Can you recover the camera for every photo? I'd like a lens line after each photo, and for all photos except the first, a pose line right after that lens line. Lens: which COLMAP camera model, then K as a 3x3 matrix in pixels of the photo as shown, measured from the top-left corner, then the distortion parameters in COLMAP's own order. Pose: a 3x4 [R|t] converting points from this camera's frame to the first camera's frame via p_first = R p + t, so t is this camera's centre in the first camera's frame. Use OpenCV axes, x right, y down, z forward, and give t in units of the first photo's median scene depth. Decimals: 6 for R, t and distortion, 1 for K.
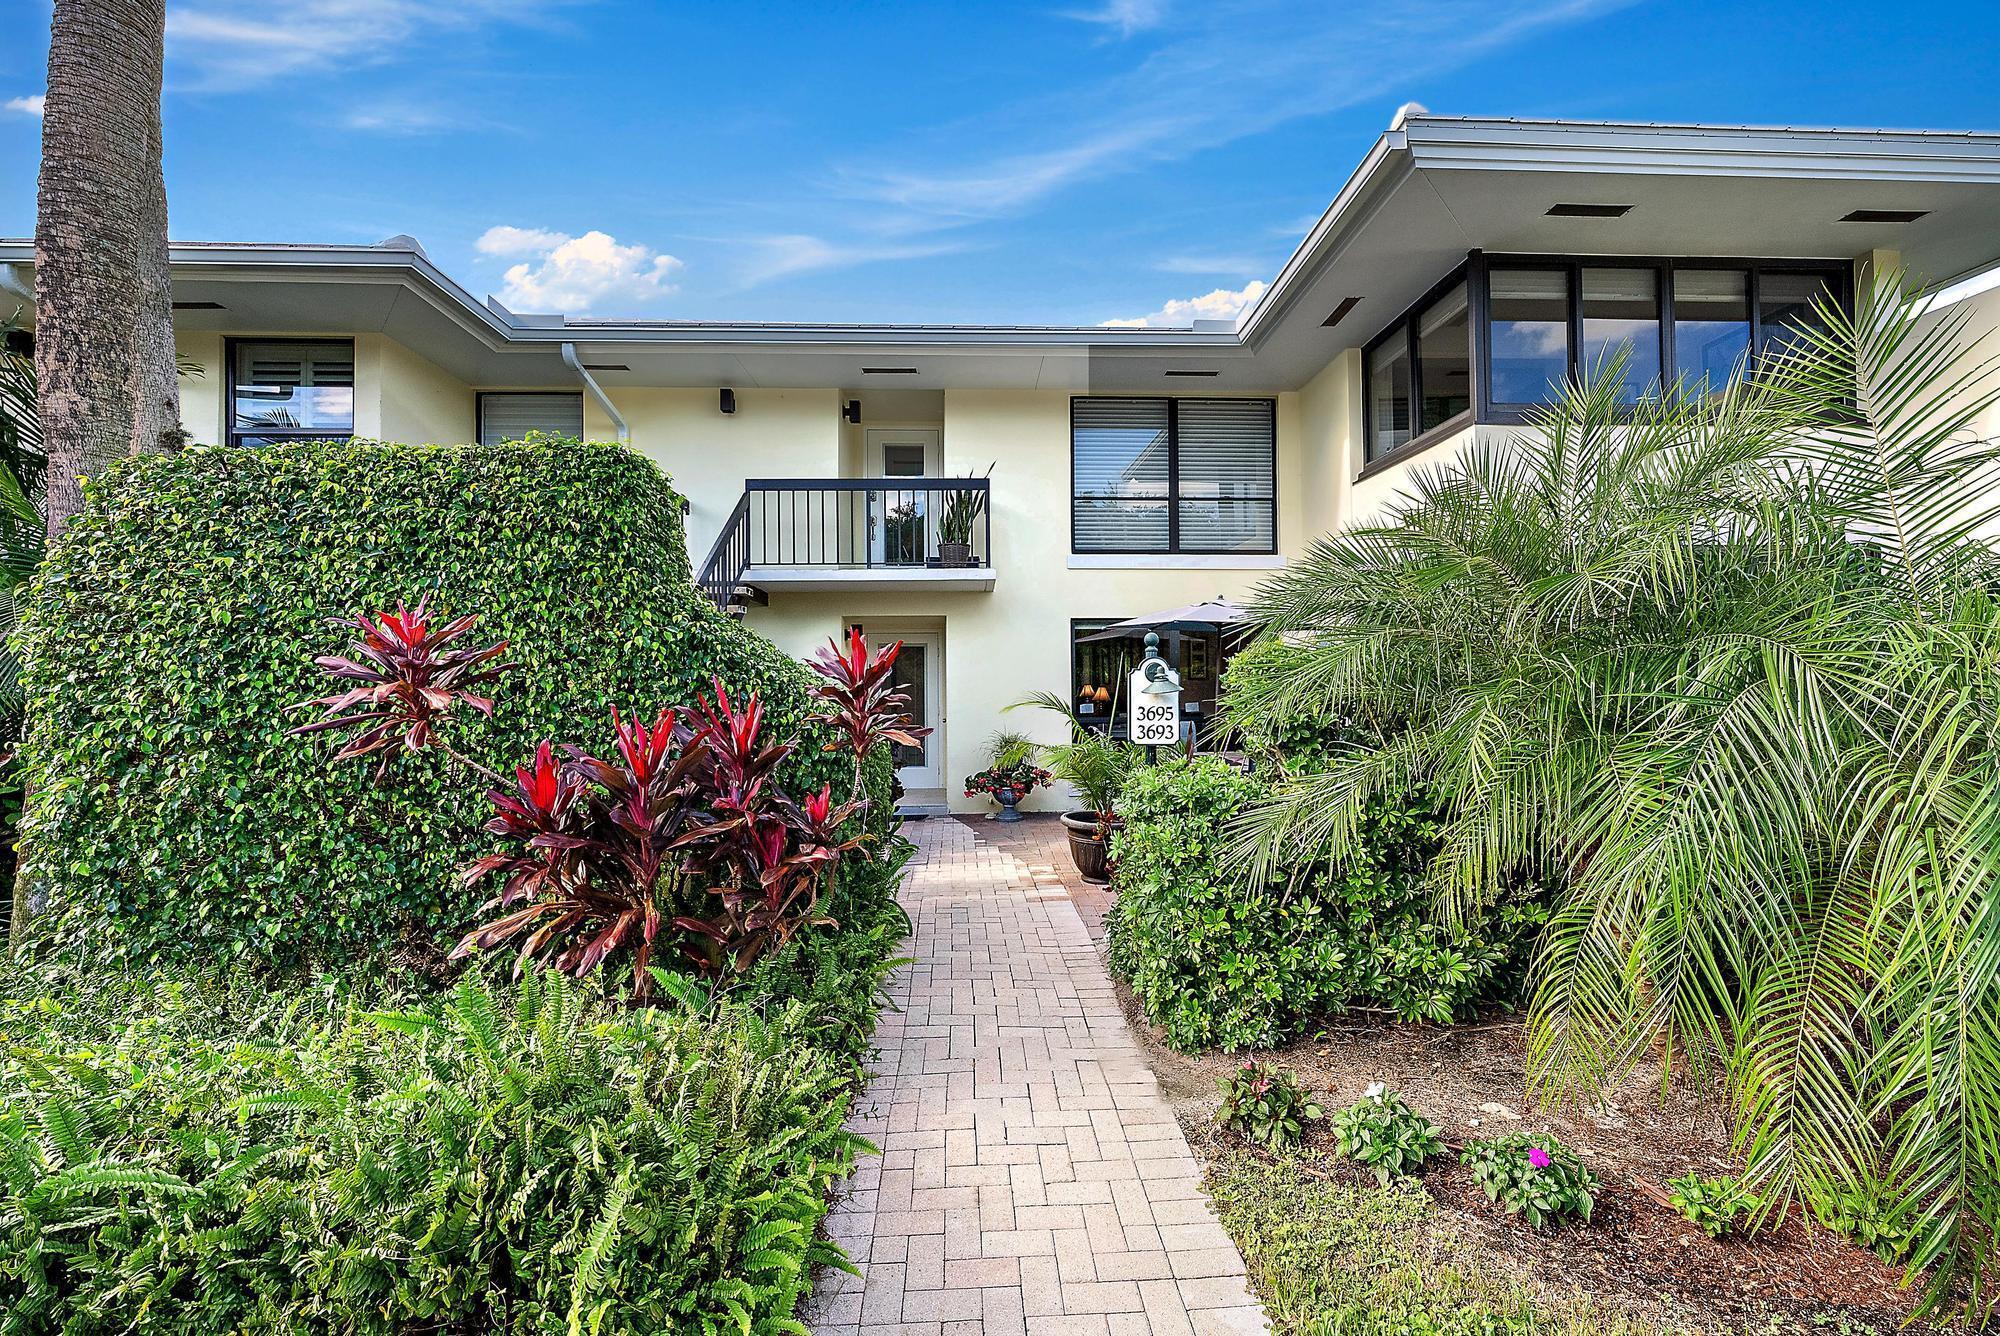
lens RADIAL K [[861.7, 0, 998.7], [0, 861.7, 668.0], [0, 0, 1]] dist [-0.002601, -0.000110]
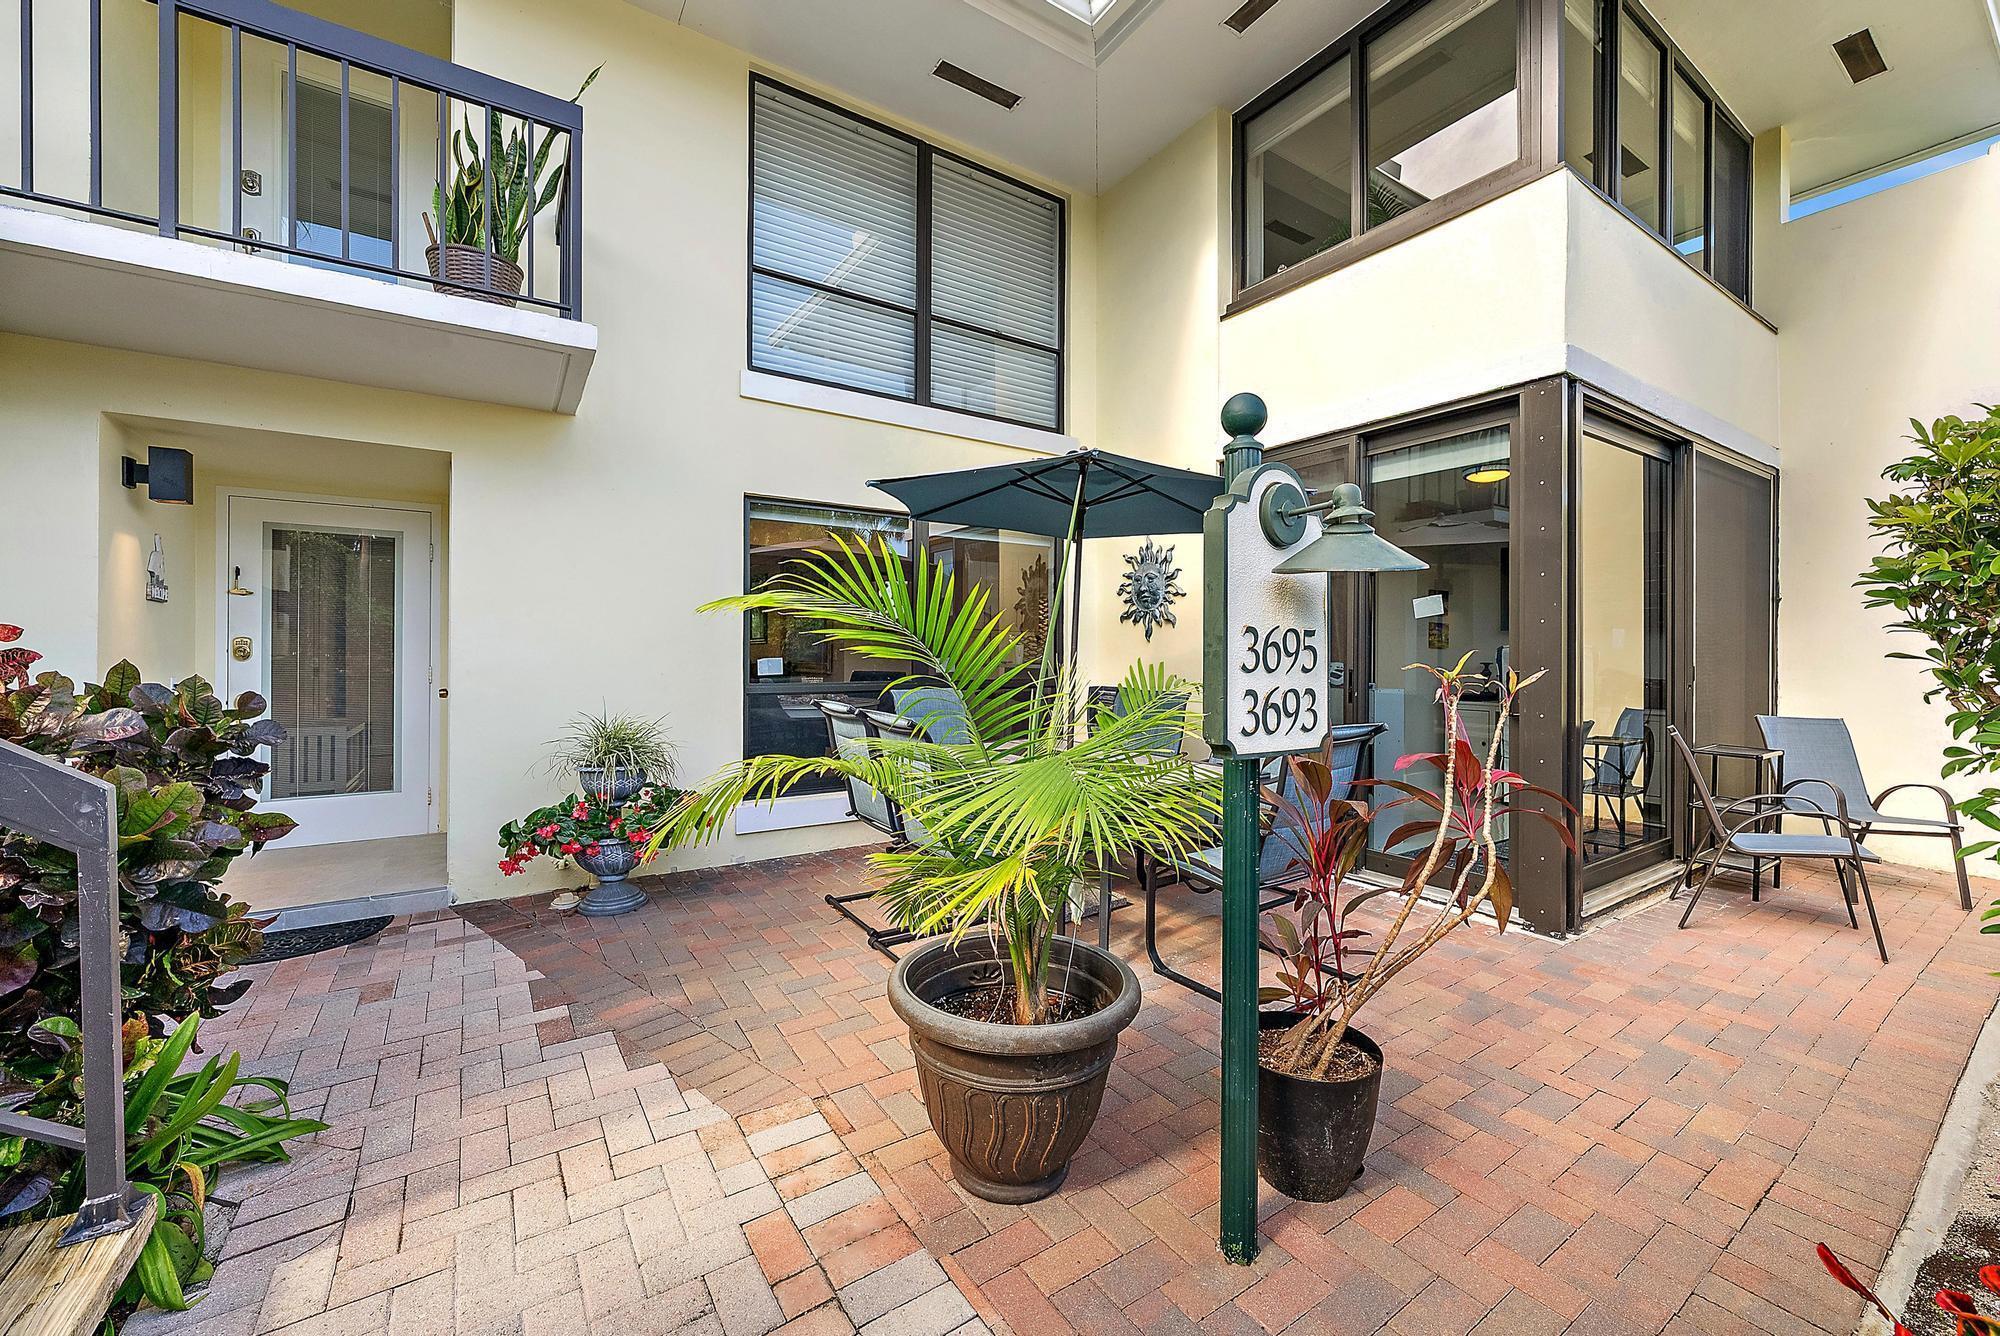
lens RADIAL K [[775.0, 0, 1001.0], [0, 775.0, 651.8], [0, 0, 1]] dist [0.001801, -0.000549]
pose [[0.852342, 0.013105, 0.522821, -0.030610], [-0.017905, 0.999831, 0.004128, 0.037149], [-0.522679, -0.012880, 0.852433, 0.564924]]
